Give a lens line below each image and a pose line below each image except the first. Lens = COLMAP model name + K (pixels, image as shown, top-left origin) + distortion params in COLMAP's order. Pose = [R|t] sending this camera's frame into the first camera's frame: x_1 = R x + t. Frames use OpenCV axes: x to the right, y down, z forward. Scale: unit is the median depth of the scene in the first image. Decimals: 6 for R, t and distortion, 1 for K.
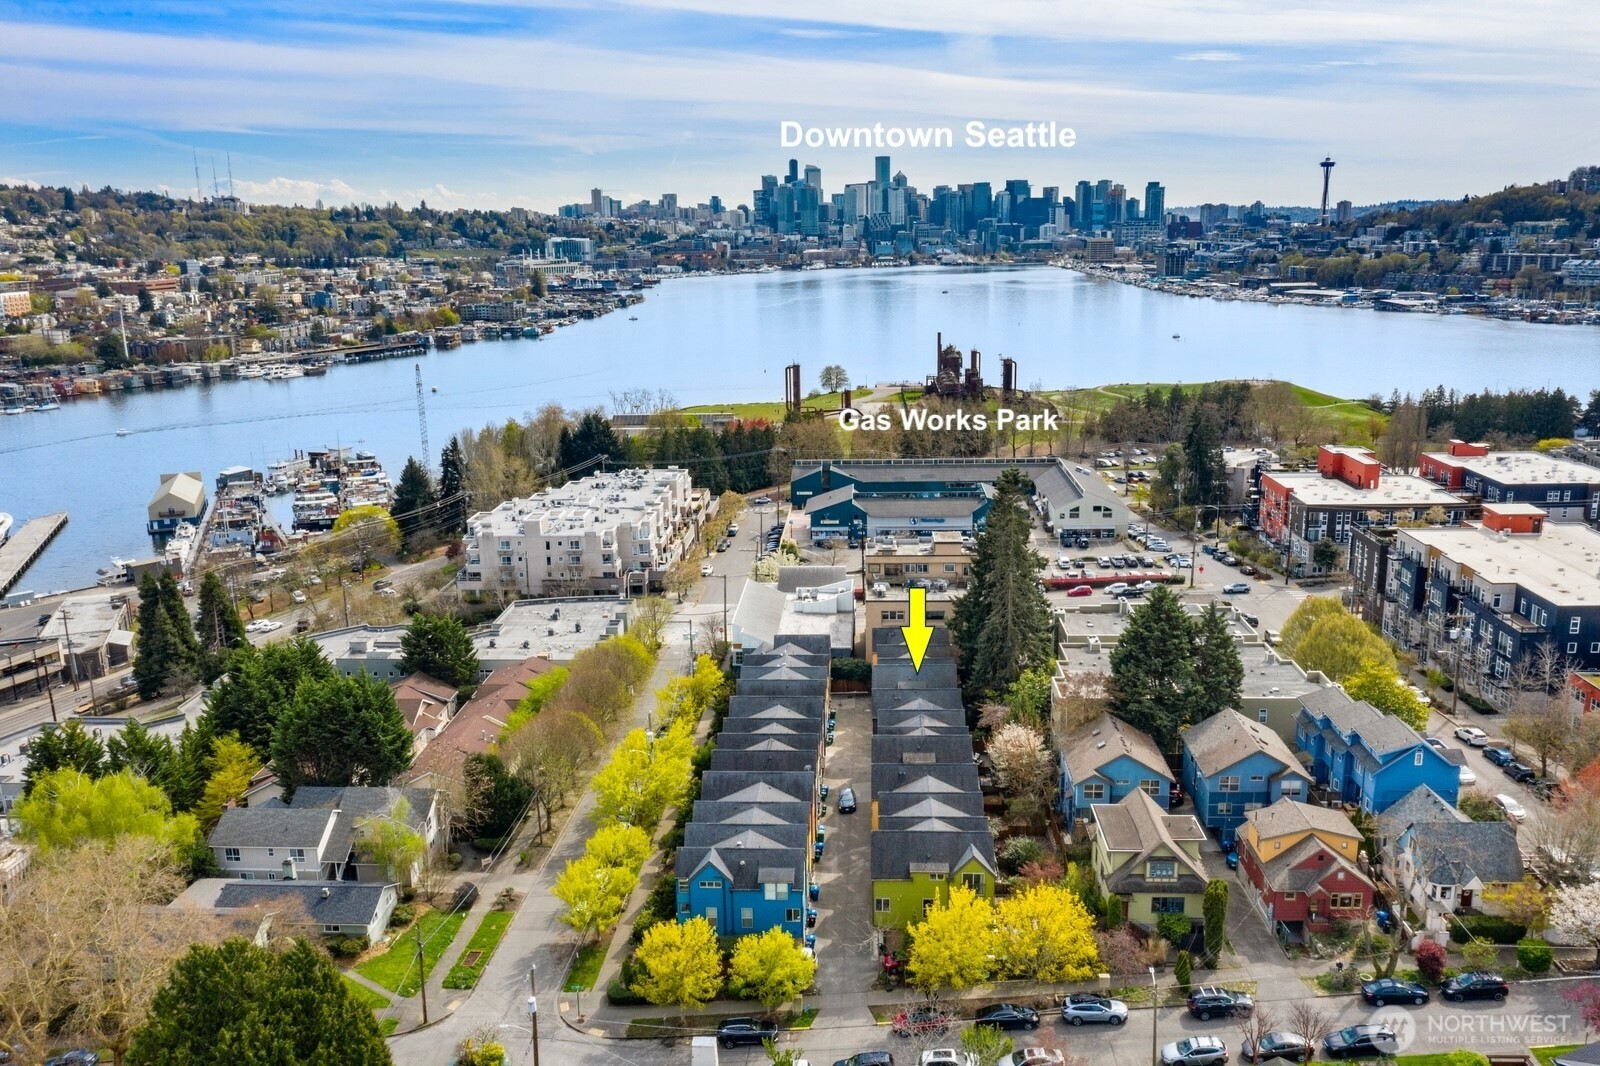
lens RADIAL K [[1263.8, 0, 800.0], [0, 1263.8, 533.0], [0, 0, 1]] dist [-0.006940, -0.000410]
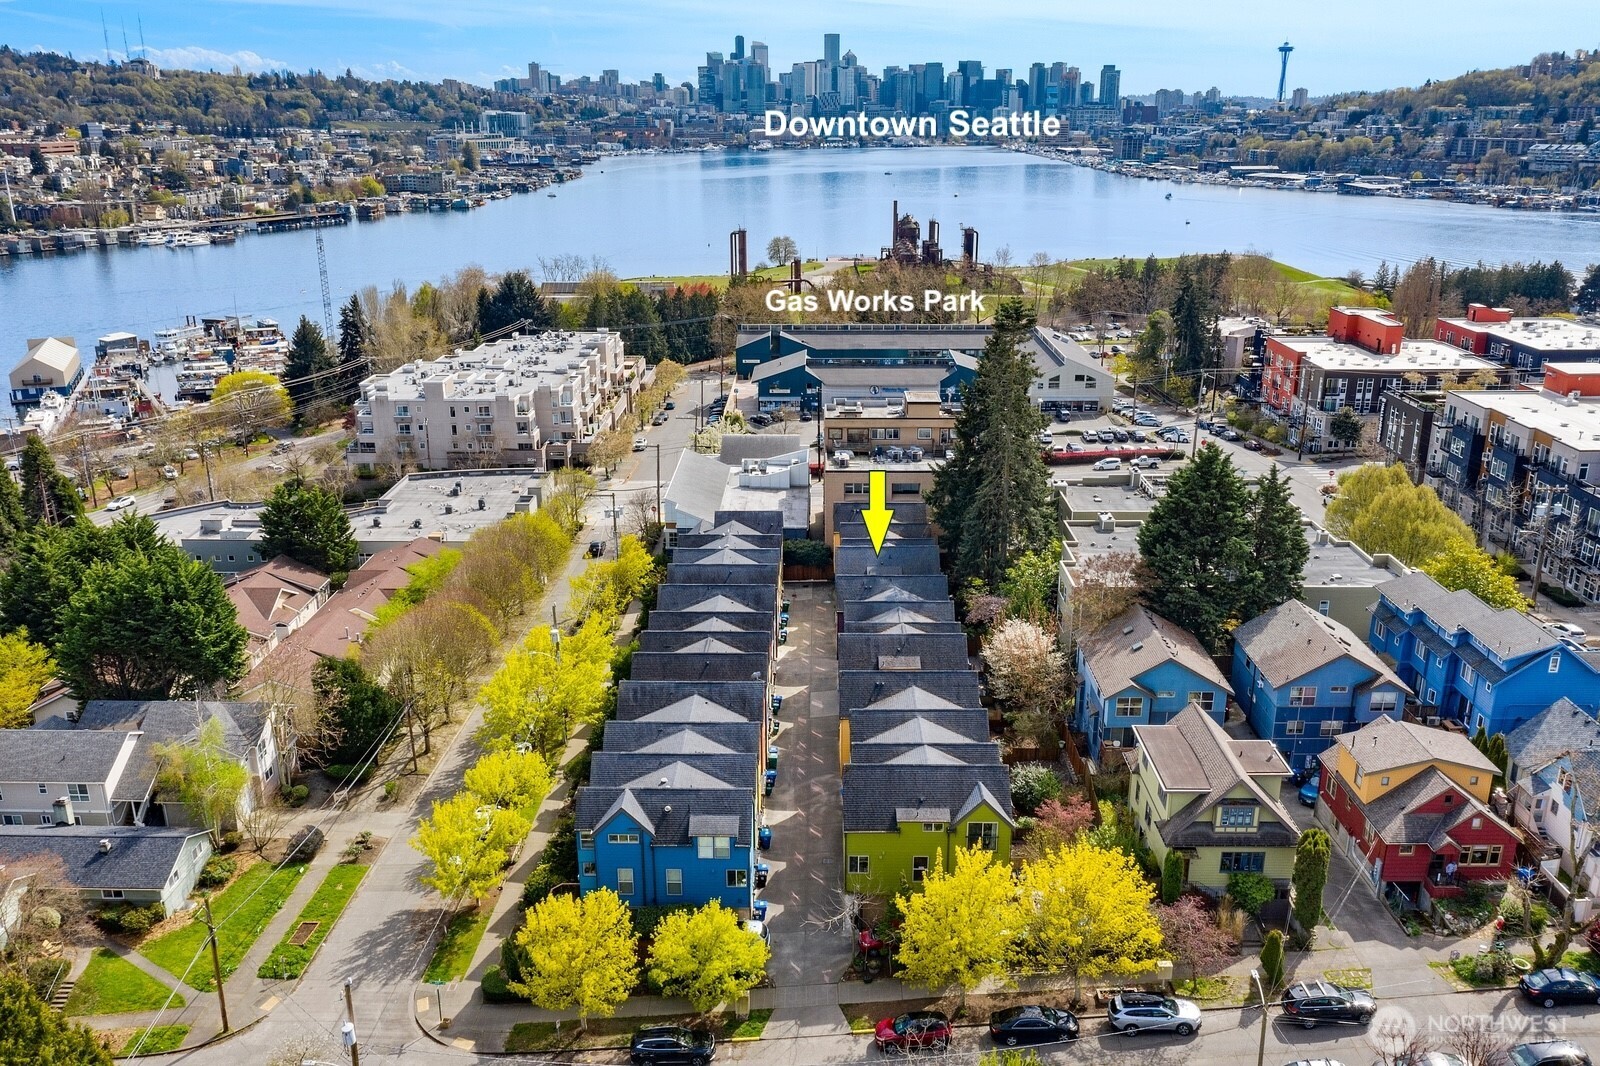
lens RADIAL K [[1263.8, 0, 800.0], [0, 1263.8, 533.0], [0, 0, 1]] dist [-0.006940, -0.000410]
pose [[0.999055, 0.002537, 0.043399, -0.000491], [-0.006204, 0.996397, 0.084581, 0.017221], [-0.043028, -0.084770, 0.995471, 0.122225]]
